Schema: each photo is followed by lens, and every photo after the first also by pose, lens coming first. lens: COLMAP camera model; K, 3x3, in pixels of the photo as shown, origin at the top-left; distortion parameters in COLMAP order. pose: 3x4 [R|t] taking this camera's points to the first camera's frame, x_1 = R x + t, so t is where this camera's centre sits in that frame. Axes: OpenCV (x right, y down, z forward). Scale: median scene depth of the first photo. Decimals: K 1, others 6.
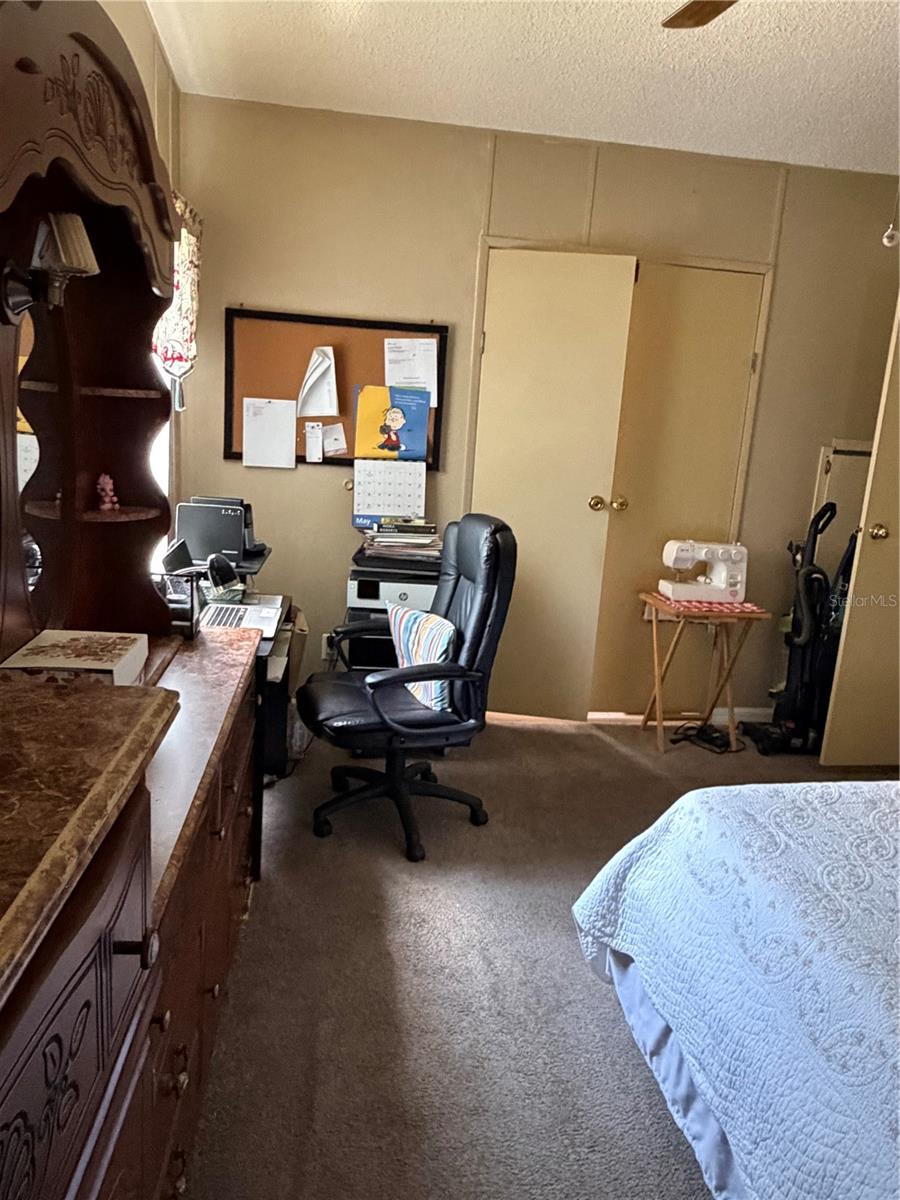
lens RADIAL K [[865.3, 0, 450.8], [0, 865.3, 602.3], [0, 0, 1]] dist [-0.002363, 0.002405]
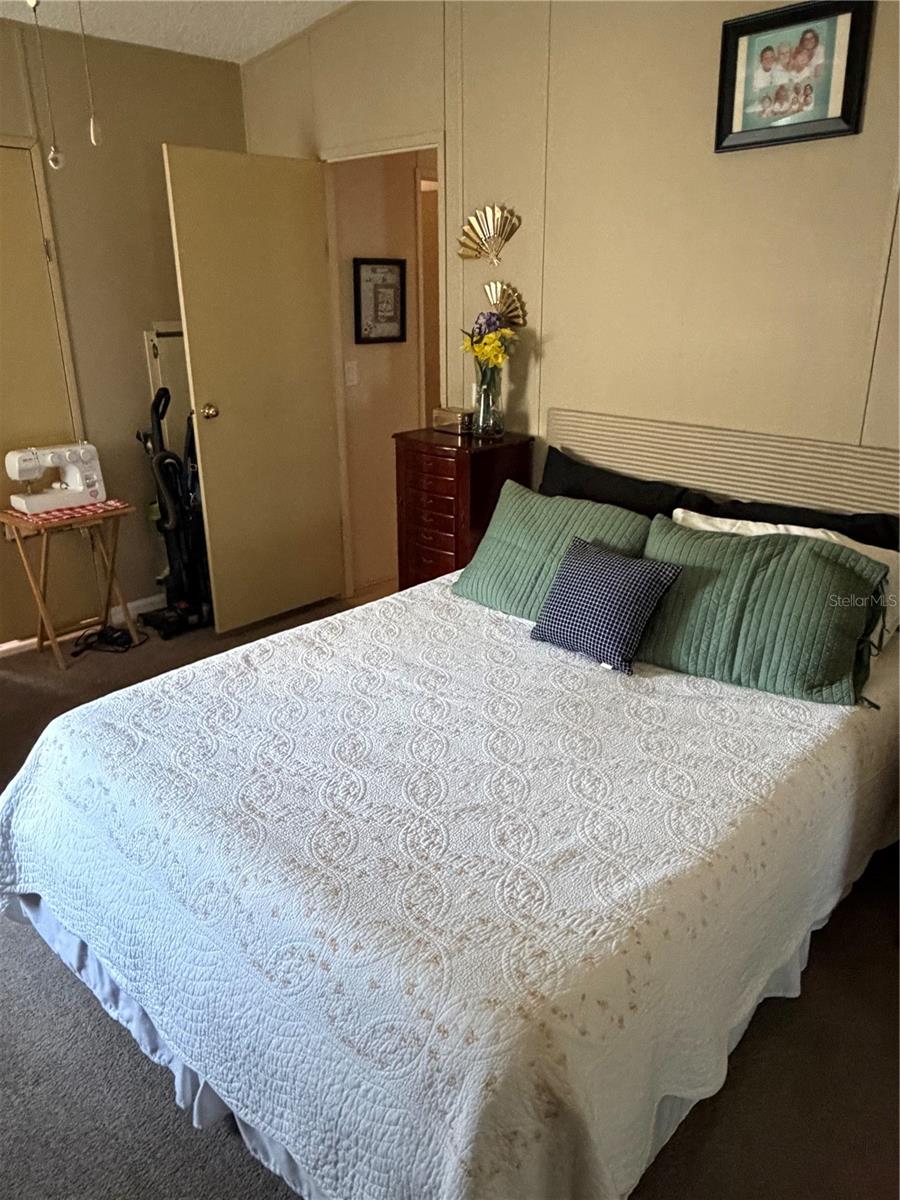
lens RADIAL K [[865.3, 0, 452.7], [0, 865.3, 603.9], [0, 0, 1]] dist [-0.002363, 0.002405]
pose [[0.779859, -0.279308, 0.560185, 0.063018], [0.193215, 0.958639, 0.208994, -0.018296], [-0.595389, -0.054750, 0.801570, -0.045522]]
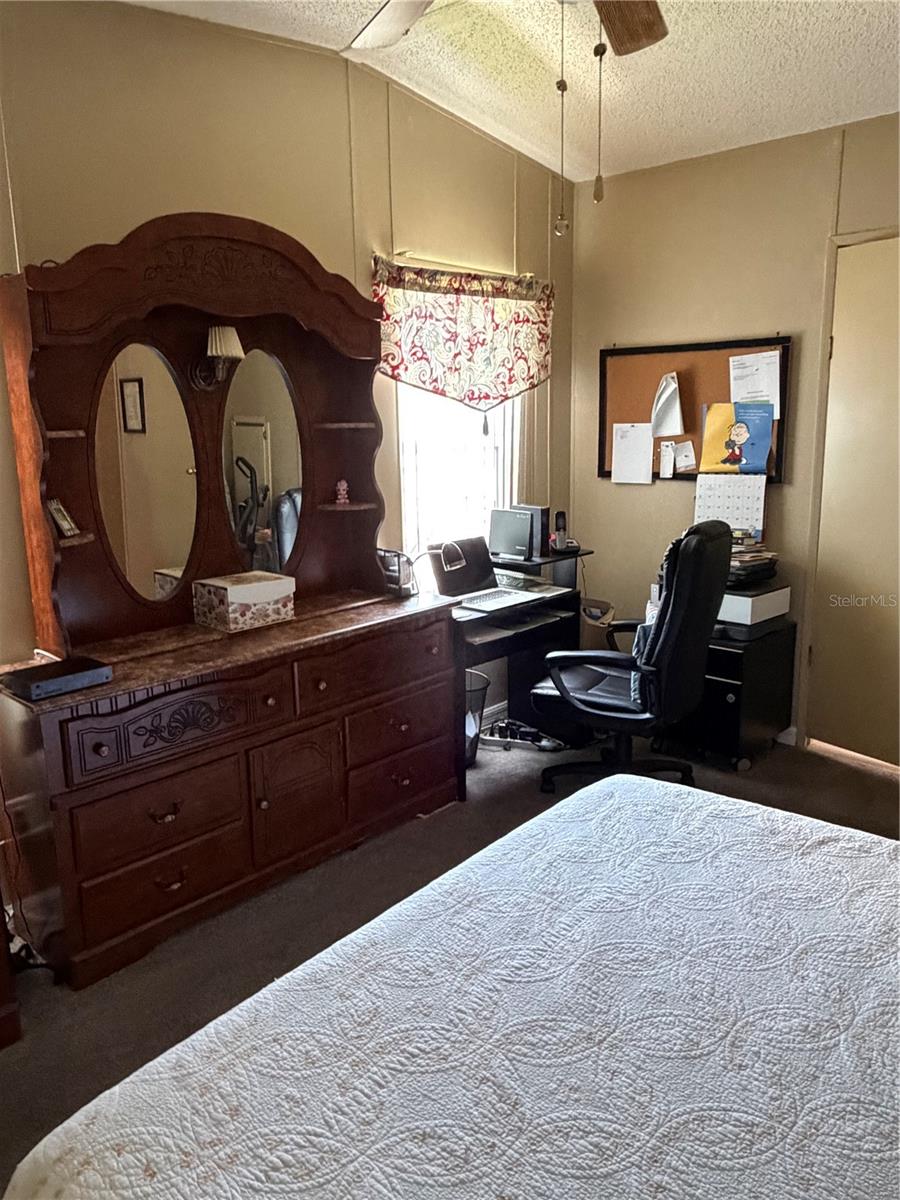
lens RADIAL K [[865.3, 0, 456.5], [0, 865.3, 597.8], [0, 0, 1]] dist [-0.002363, 0.002405]
pose [[0.656403, 0.076271, -0.750545, 0.499202], [-0.115565, 0.993300, -0.000130, 0.019301], [0.745507, 0.086822, 0.660819, 0.093351]]
